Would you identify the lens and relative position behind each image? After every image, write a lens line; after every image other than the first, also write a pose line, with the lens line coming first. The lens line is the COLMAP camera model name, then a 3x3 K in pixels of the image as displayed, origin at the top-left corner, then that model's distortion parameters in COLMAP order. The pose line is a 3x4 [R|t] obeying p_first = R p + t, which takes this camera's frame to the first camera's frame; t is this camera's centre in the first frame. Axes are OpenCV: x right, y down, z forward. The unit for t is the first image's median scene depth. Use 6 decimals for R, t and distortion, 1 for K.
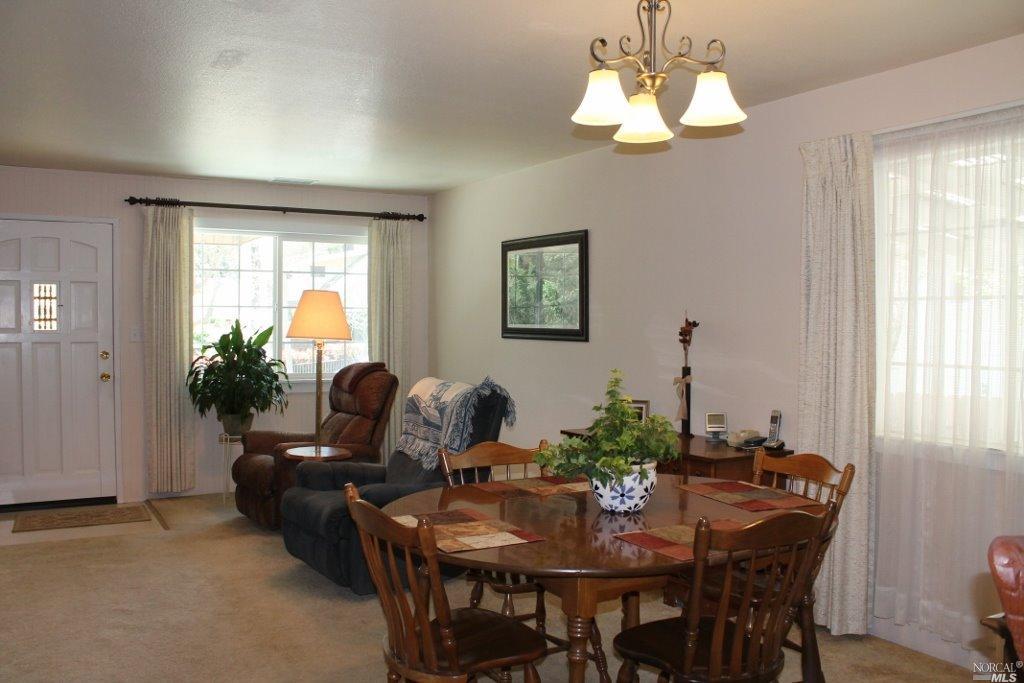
lens RADIAL K [[858.4, 0, 505.4], [0, 858.4, 339.5], [0, 0, 1]] dist [-0.165458, 0.148822]
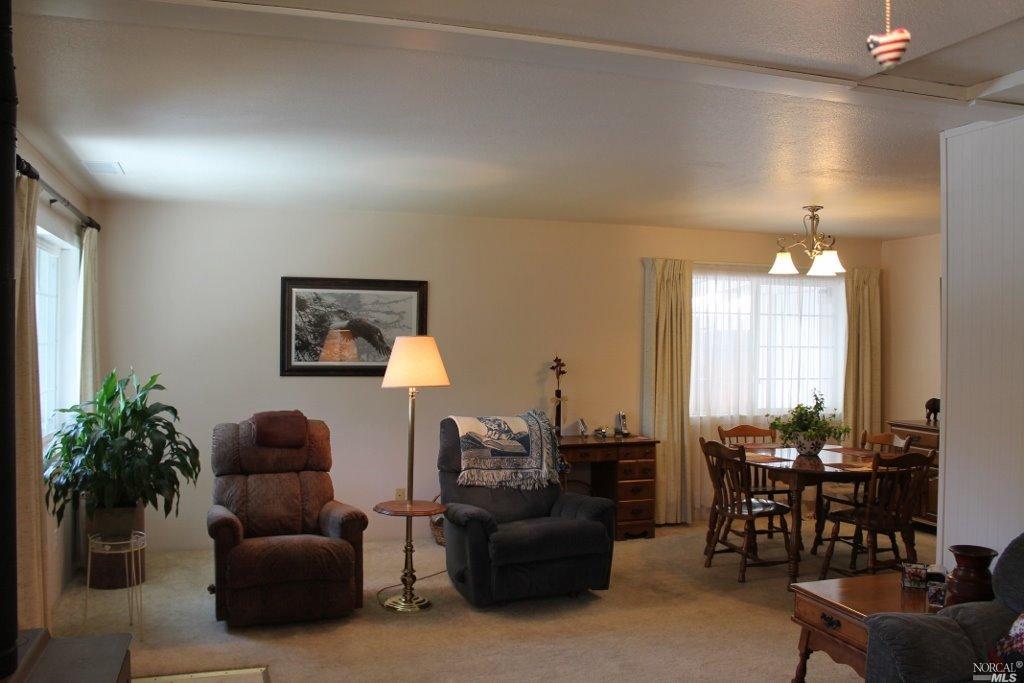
lens RADIAL K [[858.4, 0, 505.4], [0, 858.4, 339.5], [0, 0, 1]] dist [-0.165458, 0.148822]
pose [[0.225507, -0.007169, 0.974215, -0.934070], [0.012233, 0.999915, 0.004527, -0.047037], [-0.974165, 0.010896, 0.225575, 0.567970]]
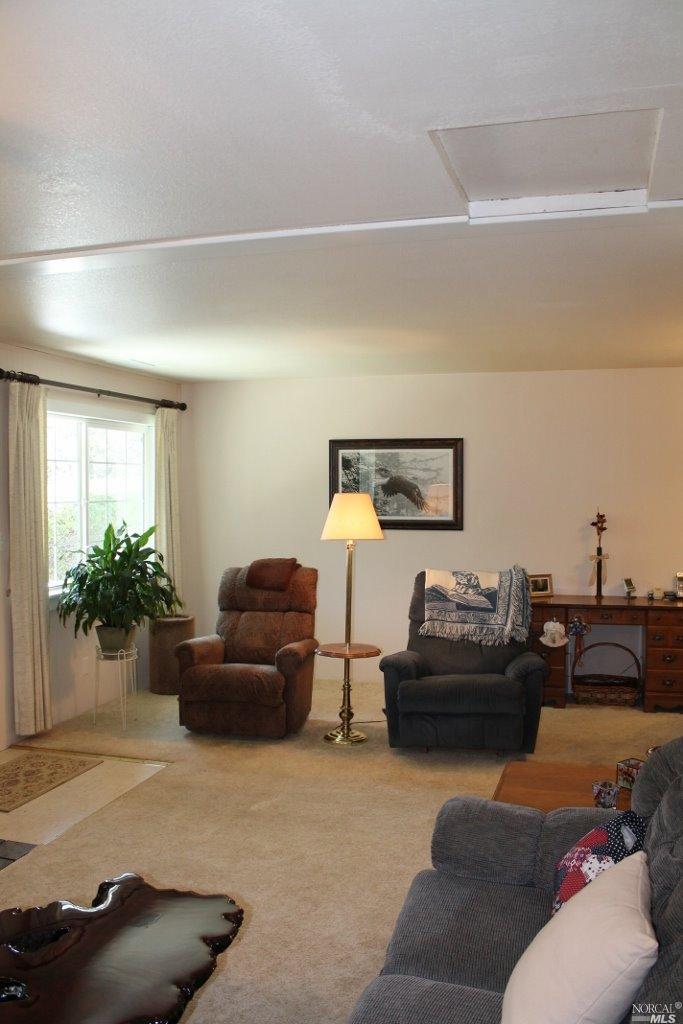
lens RADIAL K [[858.4, 0, 336.6], [0, 858.4, 516.9], [0, 0, 1]] dist [-0.165458, 0.148822]
pose [[0.736152, -0.030995, 0.676106, -0.777819], [0.020537, 0.999514, 0.023461, -0.044166], [-0.676505, -0.003386, 0.736430, 0.206352]]
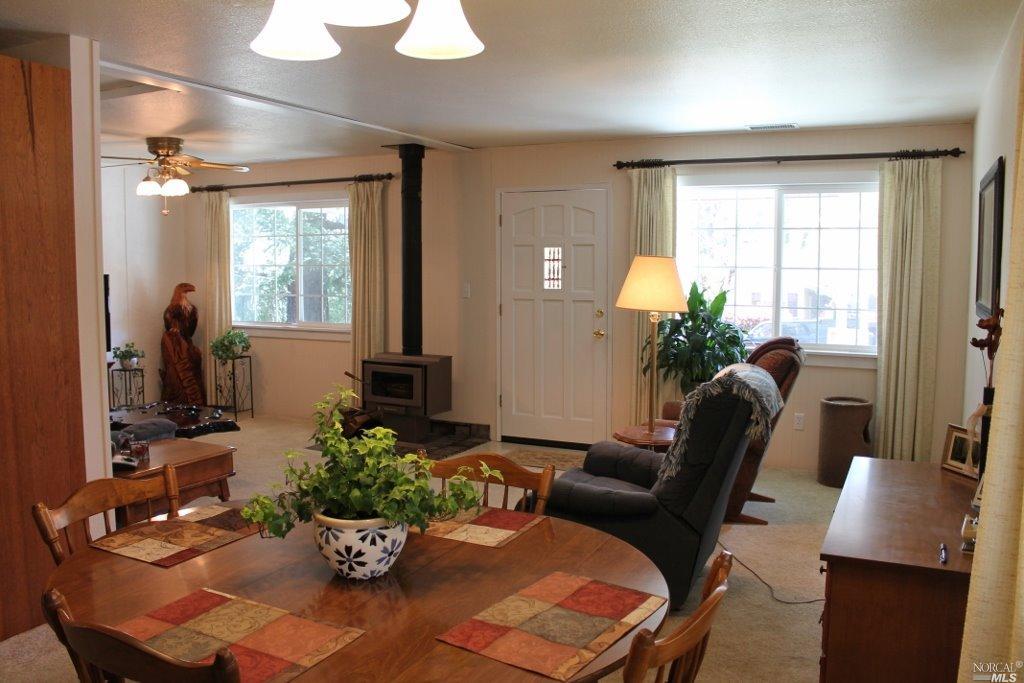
lens RADIAL K [[858.4, 0, 505.4], [0, 858.4, 339.5], [0, 0, 1]] dist [-0.165458, 0.148822]
pose [[0.550327, 0.069365, -0.832063, 0.377074], [-0.018901, 0.997323, 0.070641, -0.023473], [0.834735, -0.023149, 0.550165, 0.304608]]
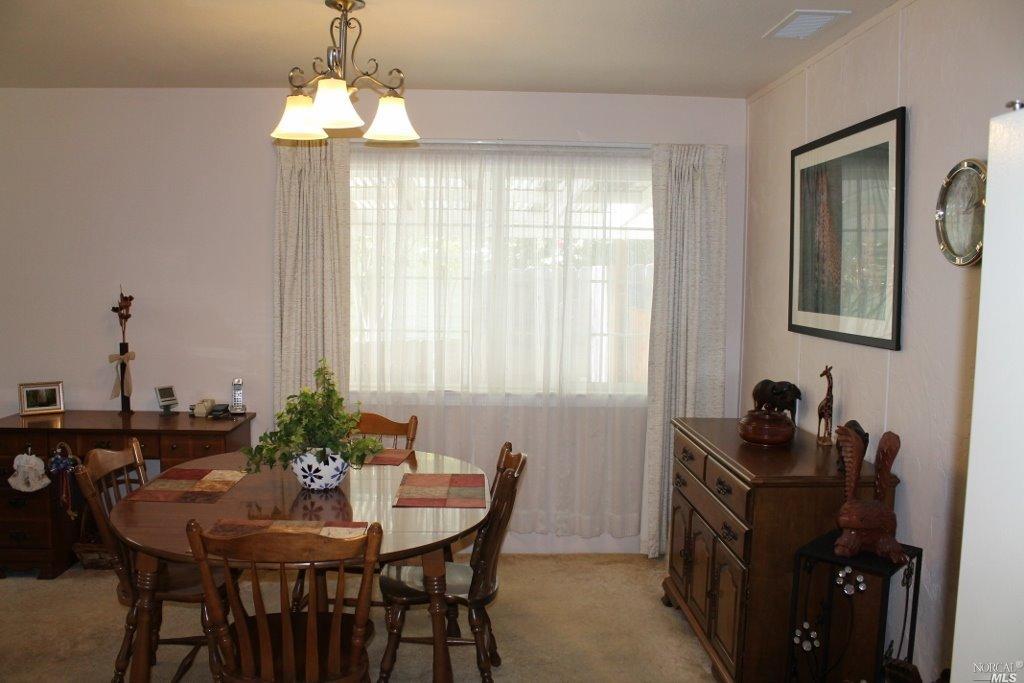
lens RADIAL K [[858.4, 0, 505.4], [0, 858.4, 339.5], [0, 0, 1]] dist [-0.165458, 0.148822]
pose [[0.473723, -0.072553, 0.877680, -0.312754], [0.005898, 0.996840, 0.079220, -0.033557], [-0.880654, -0.032352, 0.472654, 0.125951]]
